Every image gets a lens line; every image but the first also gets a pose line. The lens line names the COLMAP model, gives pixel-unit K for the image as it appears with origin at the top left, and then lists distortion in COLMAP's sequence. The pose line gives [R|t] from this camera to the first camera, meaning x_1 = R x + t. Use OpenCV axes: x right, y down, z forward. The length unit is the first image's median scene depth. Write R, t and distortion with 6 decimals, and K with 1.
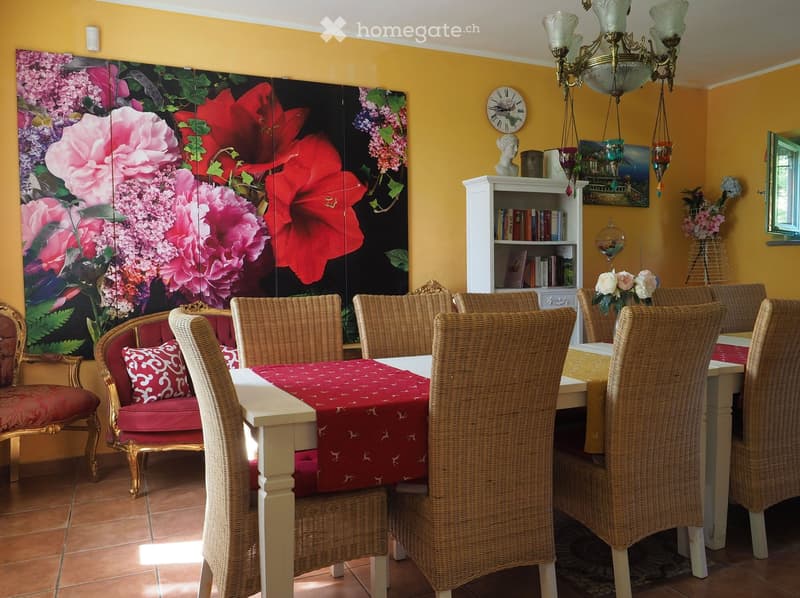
lens RADIAL K [[634.9, 0, 405.2], [0, 634.9, 301.1], [0, 0, 1]] dist [0.016911, 0.010339]
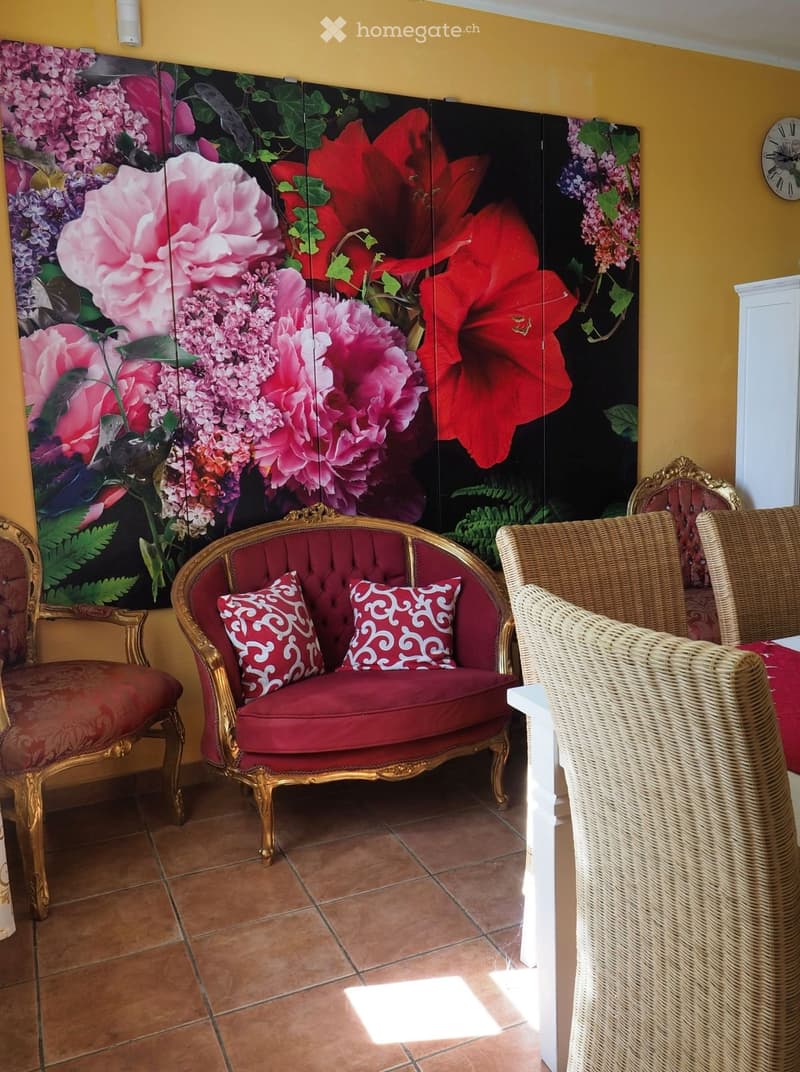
lens RADIAL K [[850.8, 0, 392.3], [0, 850.8, 532.6], [0, 0, 1]] dist [0.016911, 0.010339]
pose [[0.999900, -0.008616, 0.011245, -0.274619], [0.007417, 0.994691, 0.102637, -0.054063], [-0.012070, -0.102543, 0.994655, 0.233859]]
